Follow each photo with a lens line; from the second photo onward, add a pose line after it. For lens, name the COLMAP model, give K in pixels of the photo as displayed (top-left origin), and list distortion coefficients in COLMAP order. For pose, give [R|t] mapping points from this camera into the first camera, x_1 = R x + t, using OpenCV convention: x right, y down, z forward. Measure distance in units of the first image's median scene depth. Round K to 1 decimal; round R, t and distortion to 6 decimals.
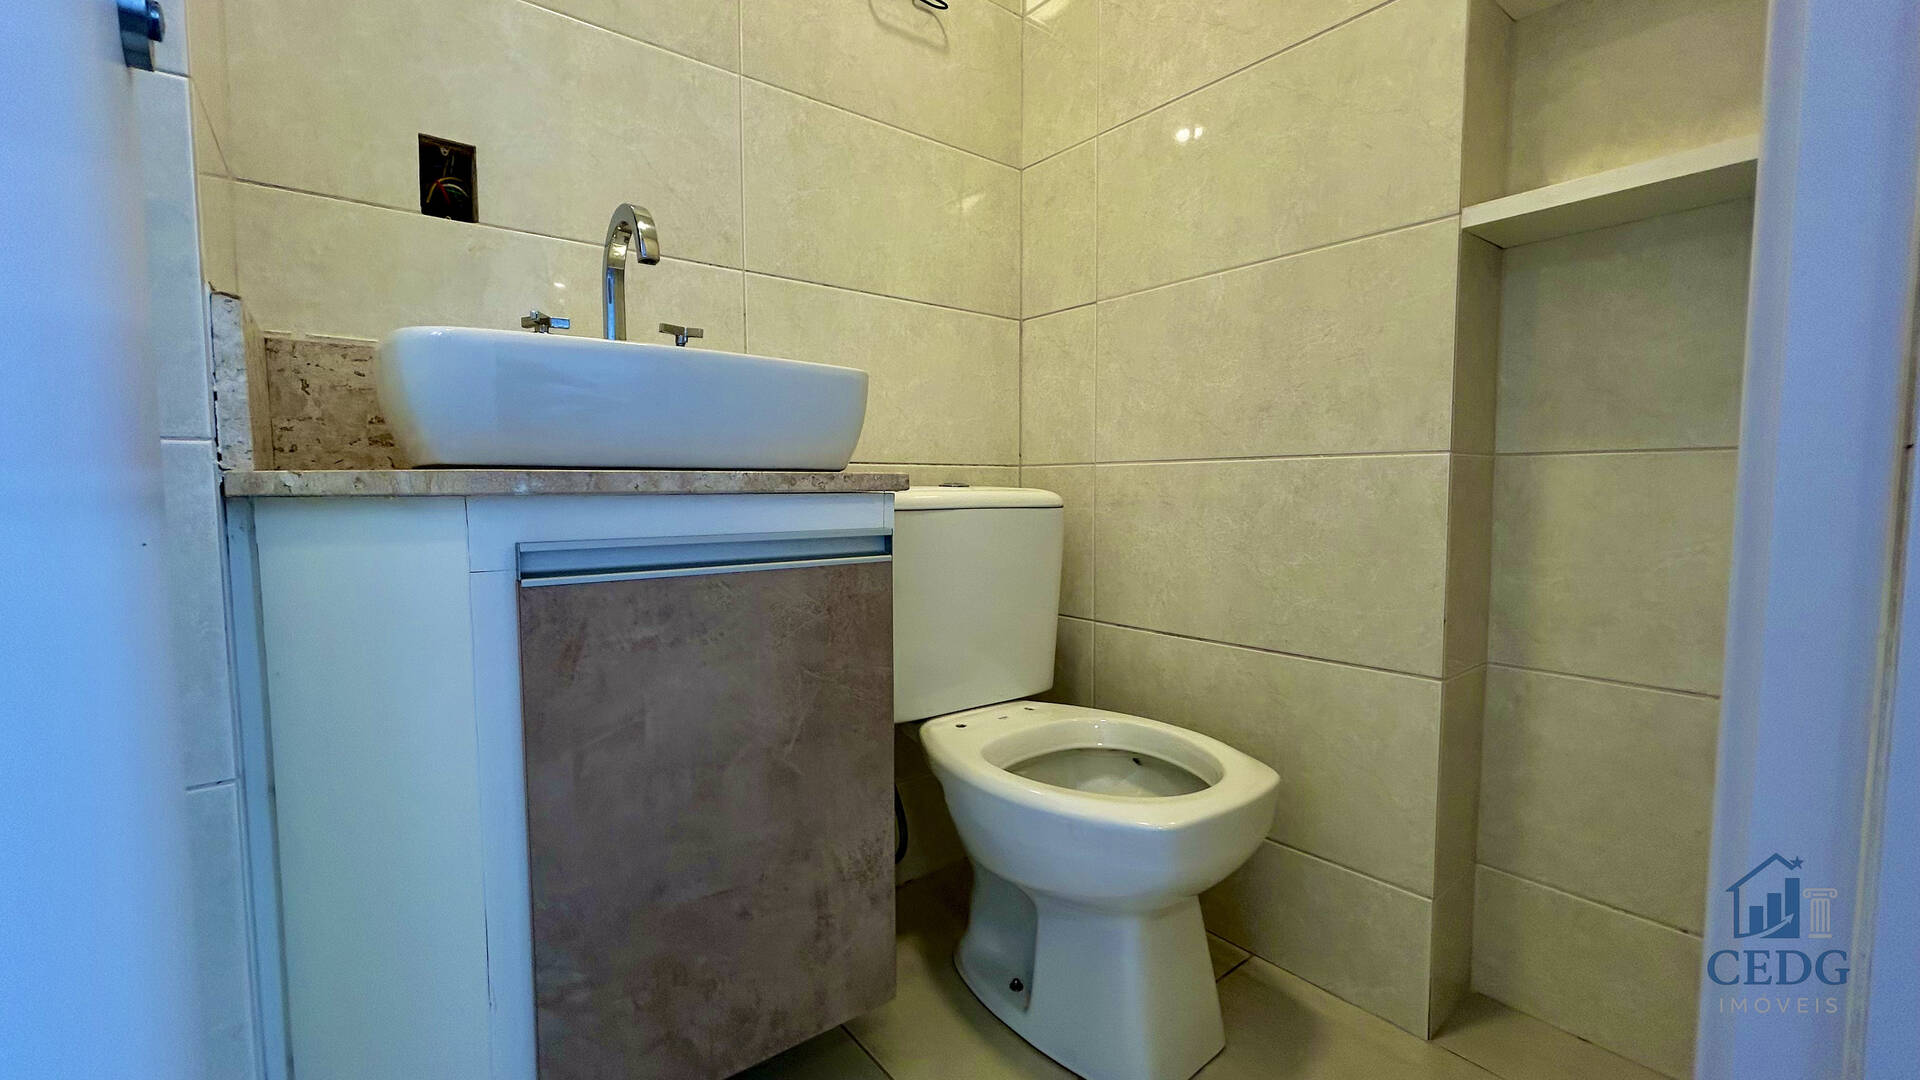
lens RADIAL K [[772.7, 0, 956.4], [0, 772.7, 539.5], [0, 0, 1]] dist [-0.001212, -0.000337]
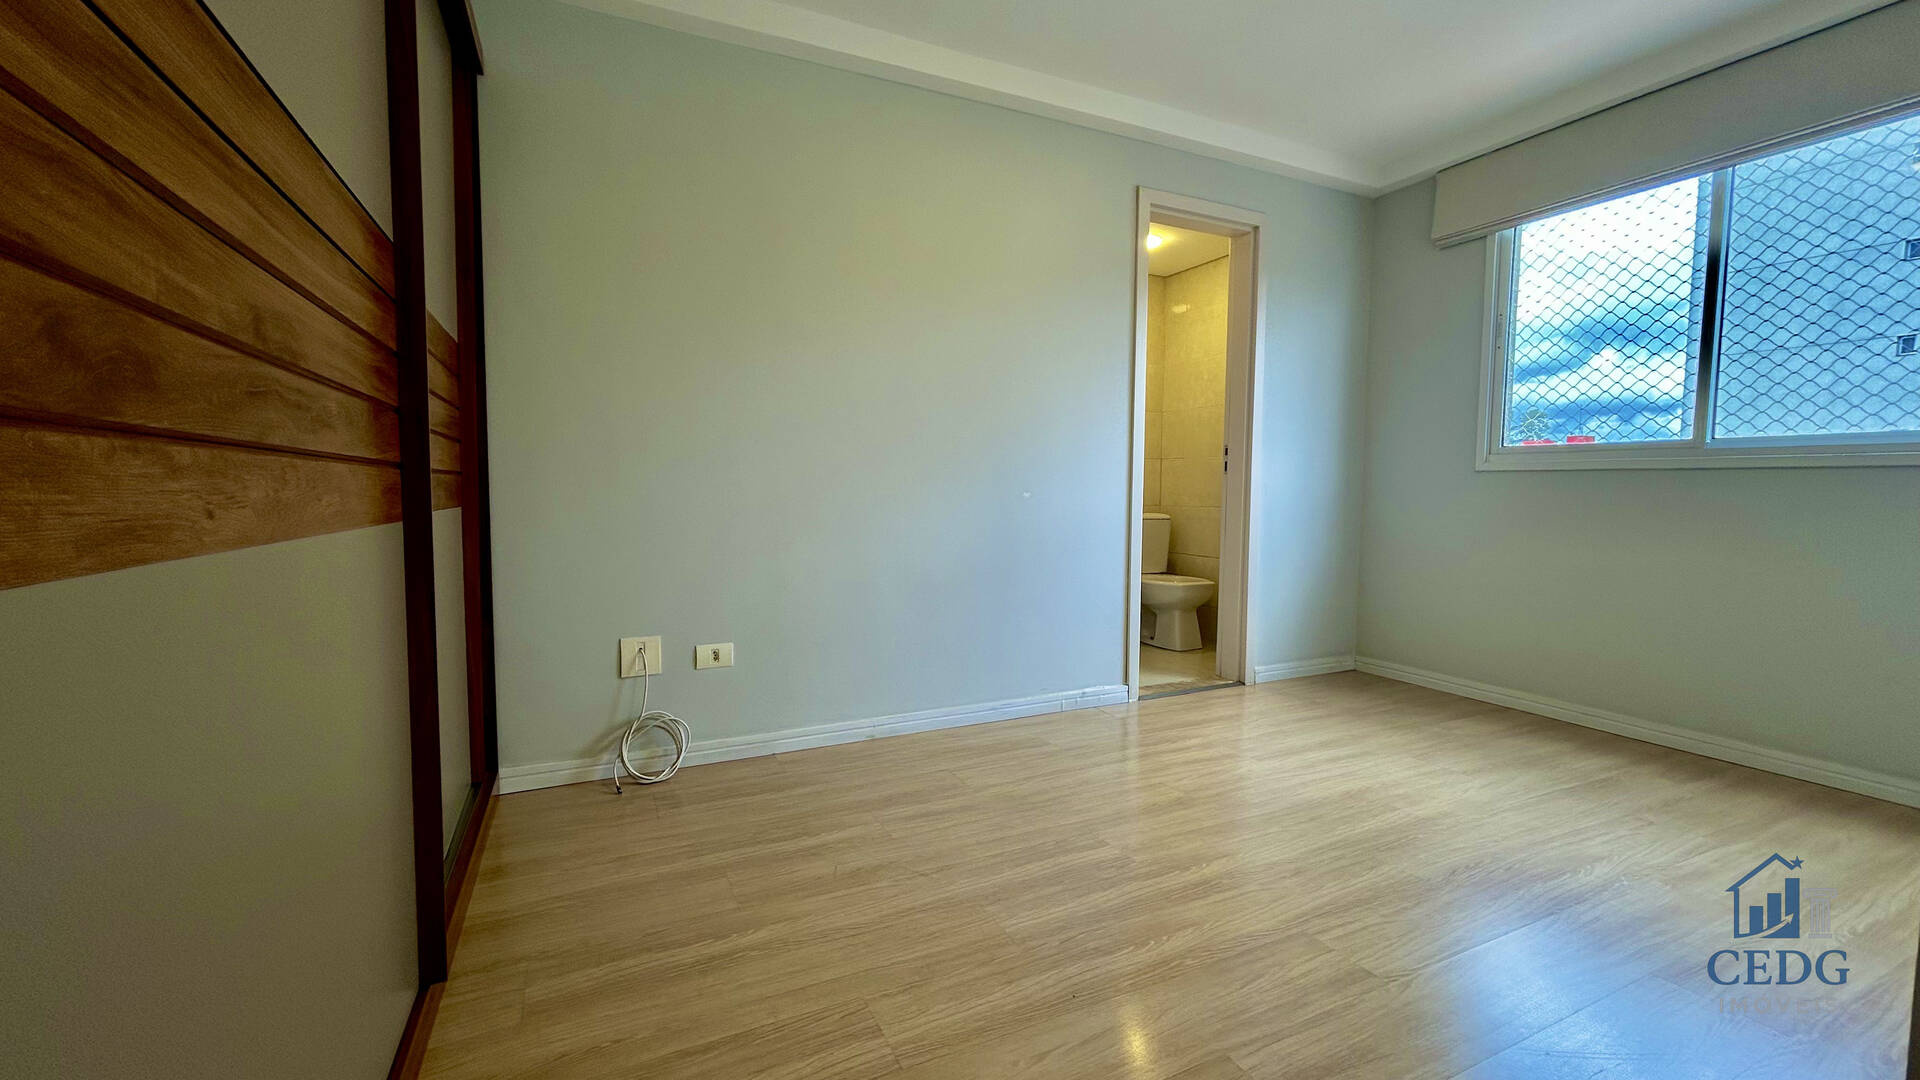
lens RADIAL K [[772.7, 0, 956.4], [0, 772.7, 539.5], [0, 0, 1]] dist [-0.001212, -0.000337]
pose [[0.974974, 0.023252, -0.221102, -0.048560], [-0.023908, 0.999714, -0.000294, 0.116330], [0.221032, 0.005572, 0.975251, -4.122821]]
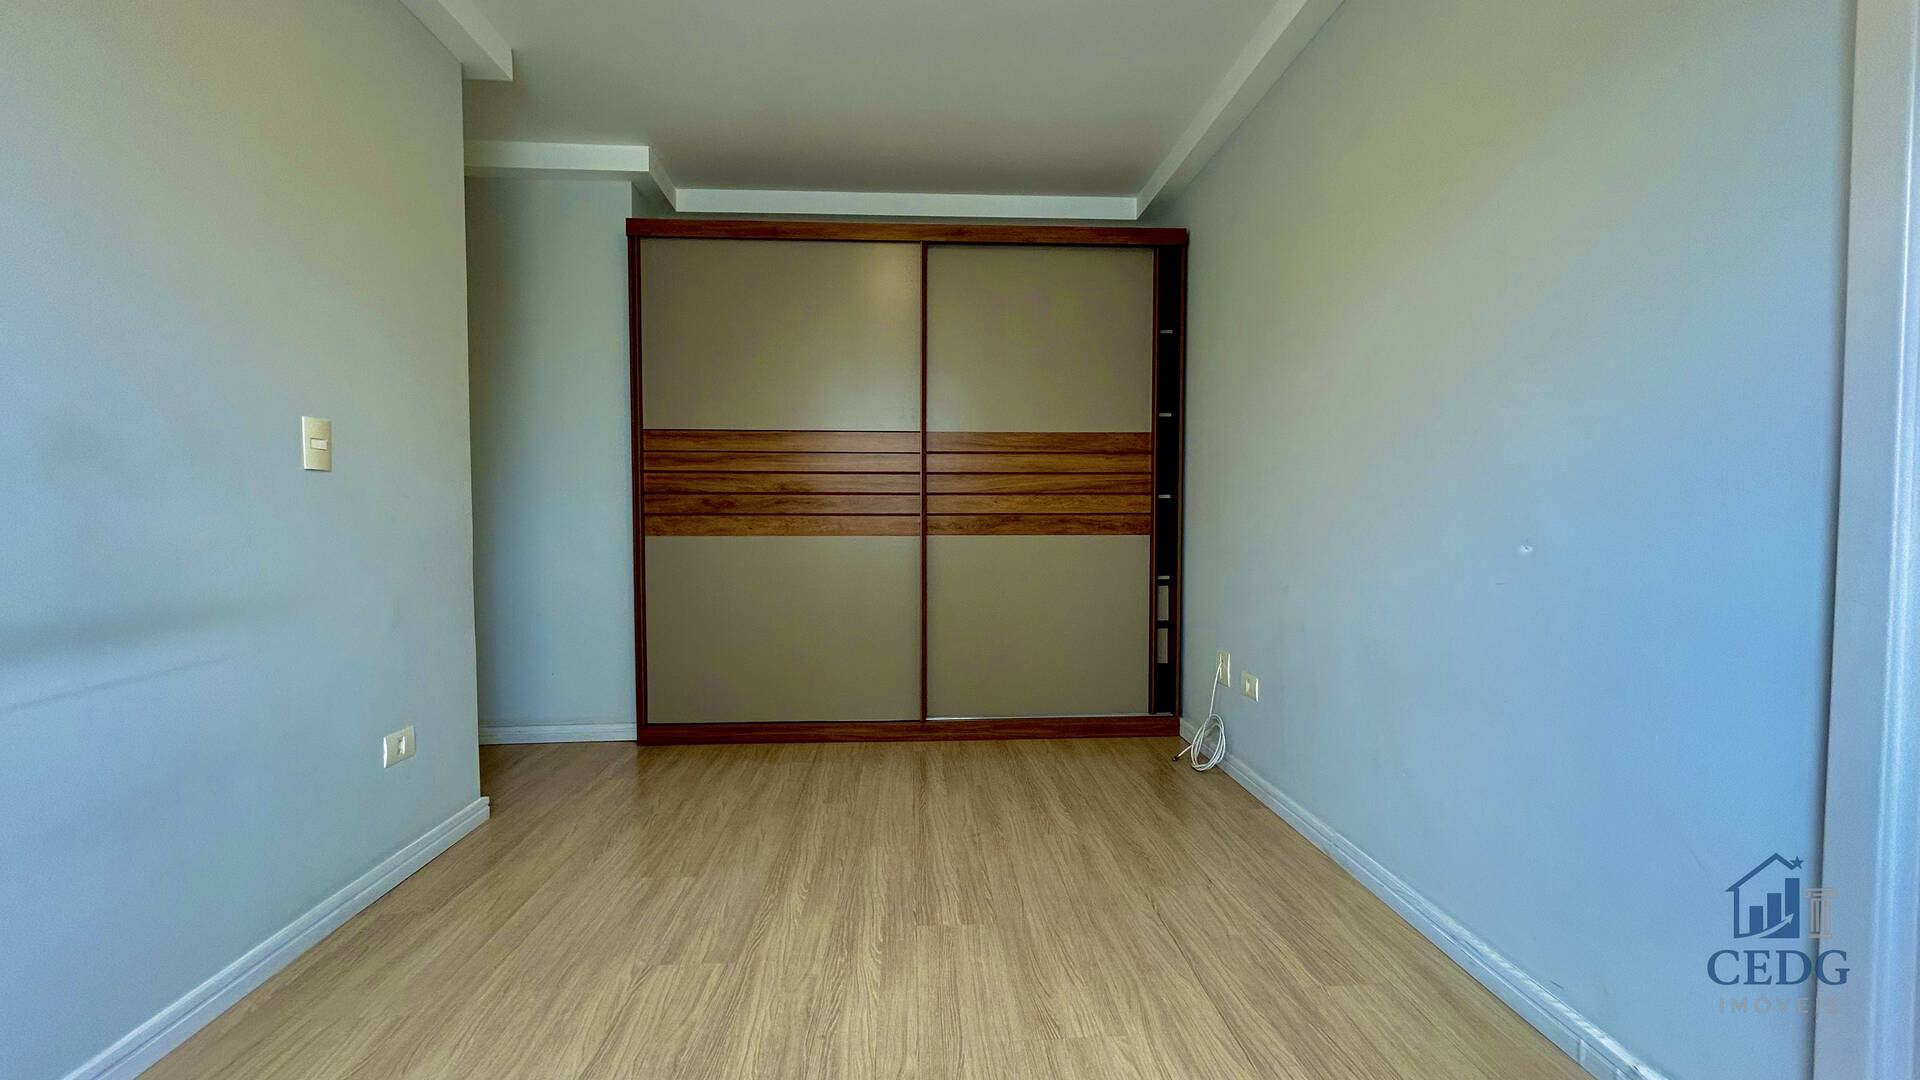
lens RADIAL K [[772.7, 0, 956.4], [0, 772.7, 539.5], [0, 0, 1]] dist [-0.001212, -0.000337]
pose [[-0.572067, 0.034740, -0.819471, 1.615445], [-0.054879, 0.995243, 0.080502, -0.191092], [0.818369, 0.091024, -0.567439, -0.643775]]
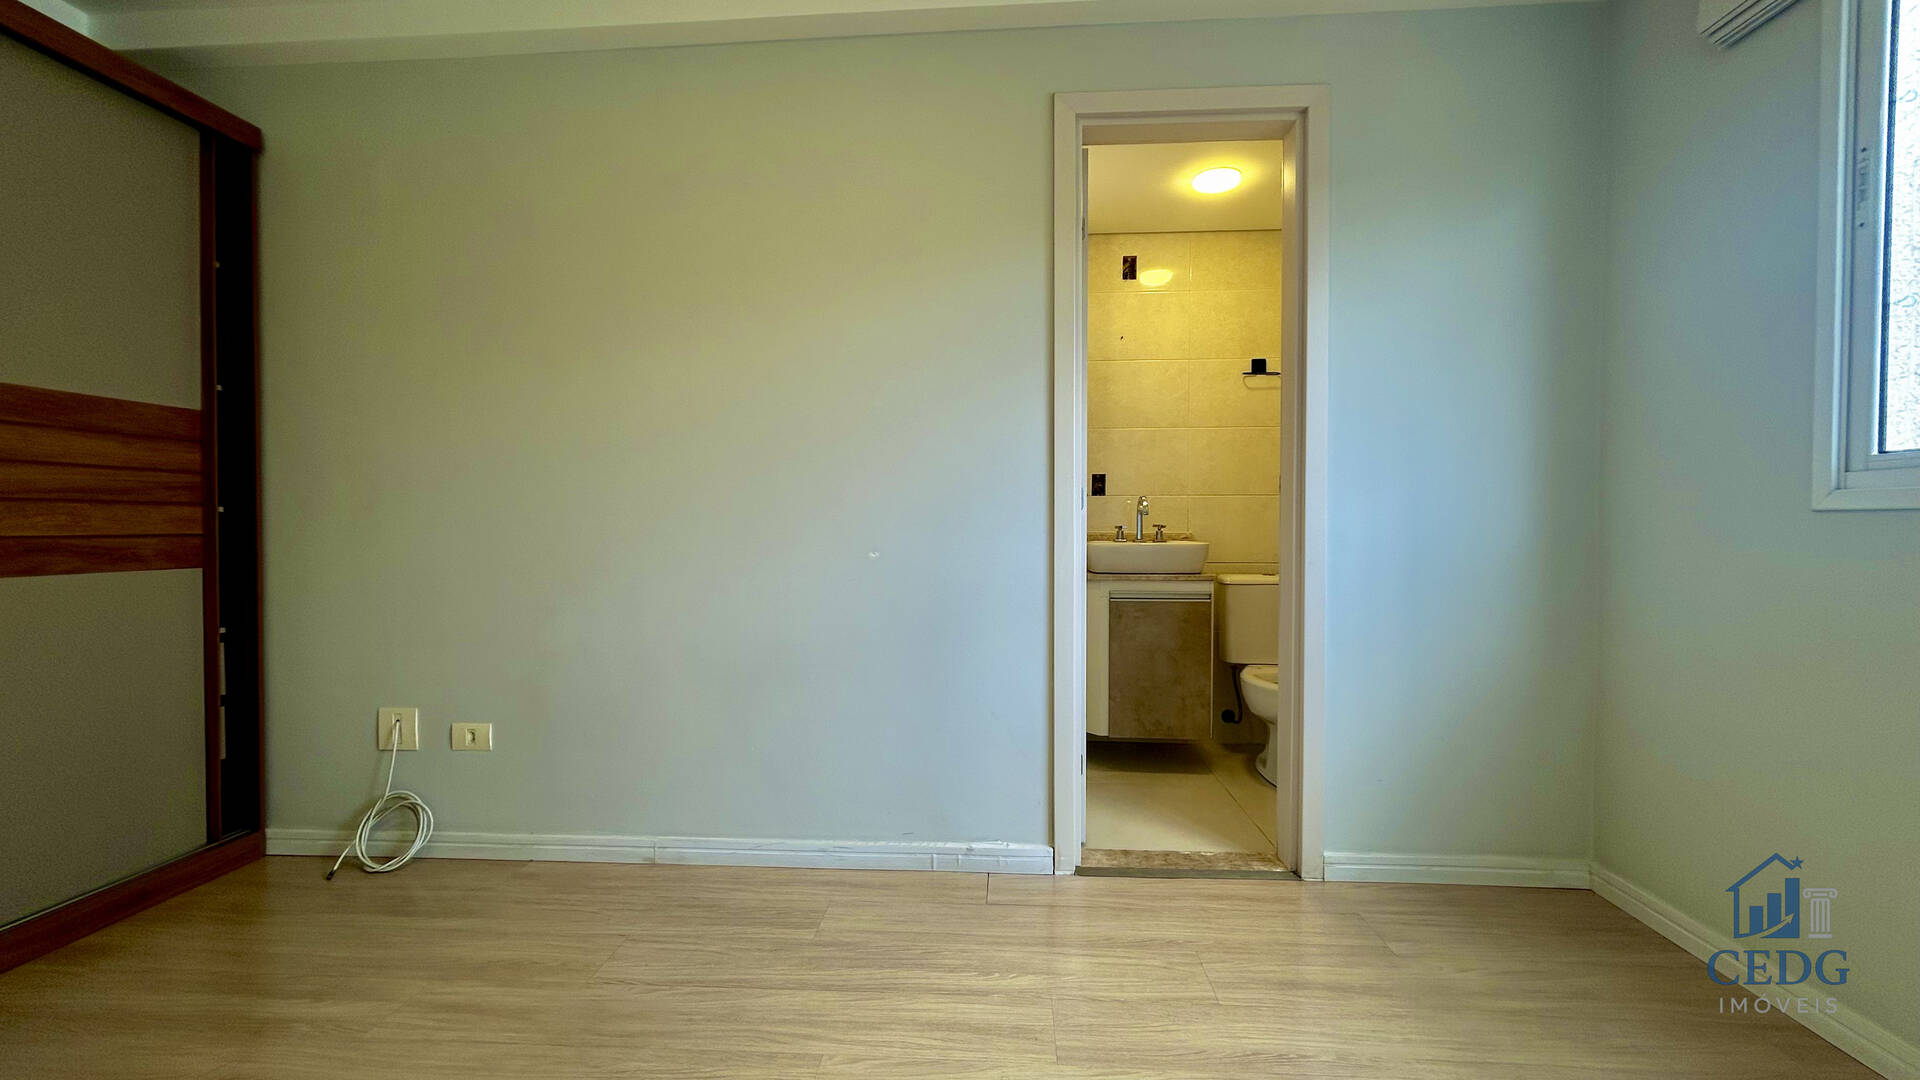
lens RADIAL K [[772.7, 0, 956.4], [0, 772.7, 539.5], [0, 0, 1]] dist [-0.001212, -0.000337]
pose [[0.740153, 0.014005, -0.672292, 1.393313], [-0.047816, 0.998348, -0.031846, -0.083324], [0.670736, 0.055718, 0.739600, -2.288401]]
